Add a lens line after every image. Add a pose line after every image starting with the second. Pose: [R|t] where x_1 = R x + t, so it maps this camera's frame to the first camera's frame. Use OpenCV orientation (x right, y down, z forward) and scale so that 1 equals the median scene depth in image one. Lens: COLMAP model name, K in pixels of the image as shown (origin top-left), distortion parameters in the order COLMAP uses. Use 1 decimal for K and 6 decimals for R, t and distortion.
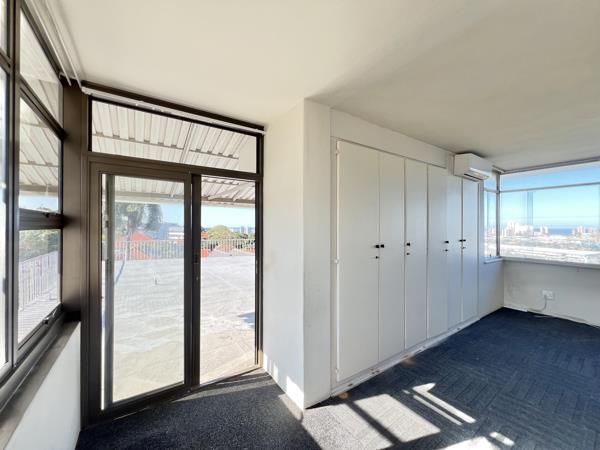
lens RADIAL K [[240.3, 0, 299.2], [0, 240.3, 225.8], [0, 0, 1]] dist [-0.002759, 0.001140]
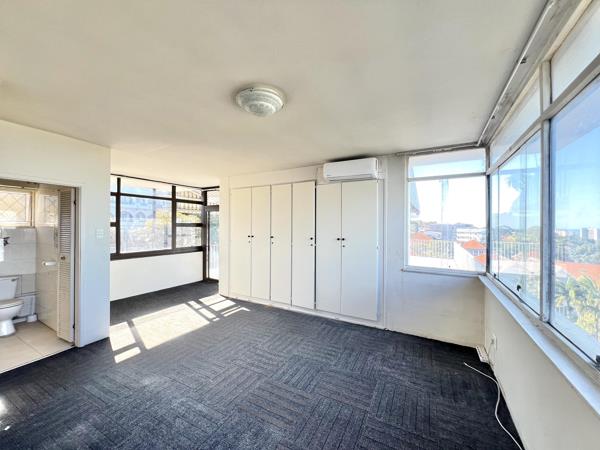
lens RADIAL K [[240.3, 0, 299.2], [0, 240.3, 225.8], [0, 0, 1]] dist [-0.002759, 0.001140]
pose [[0.435335, -0.000348, -0.900269, 2.024547], [-0.003024, 0.999994, -0.001849, 0.002067], [0.900264, 0.003527, 0.435331, 0.449686]]
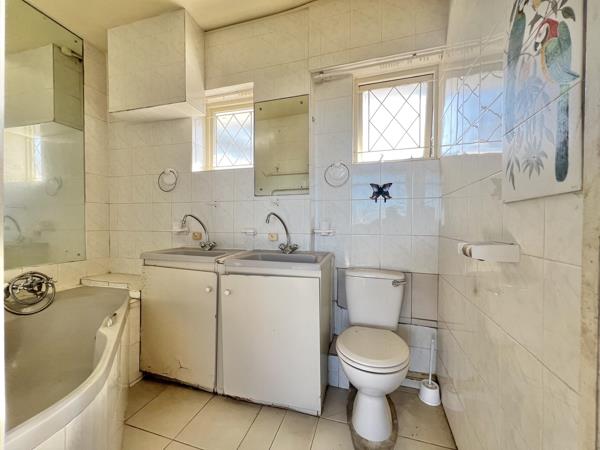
lens RADIAL K [[240.3, 0, 299.2], [0, 240.3, 225.8], [0, 0, 1]] dist [-0.002759, 0.001140]
pose [[-0.799907, 0.003835, -0.600112, 0.666856], [-0.001647, 0.999962, 0.008585, 0.165086], [0.600122, 0.007856, -0.799870, -0.079367]]
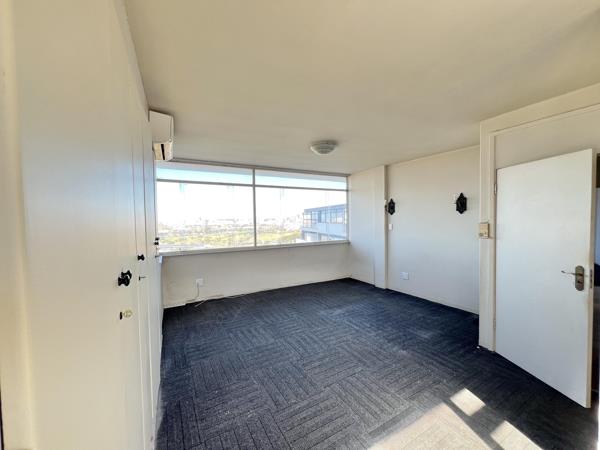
lens RADIAL K [[240.3, 0, 299.2], [0, 240.3, 225.8], [0, 0, 1]] dist [-0.002759, 0.001140]
pose [[0.112723, -0.035412, 0.992995, 0.030398], [0.014212, 0.999320, 0.034024, 0.002991], [-0.993525, 0.010277, 0.113150, 0.643591]]
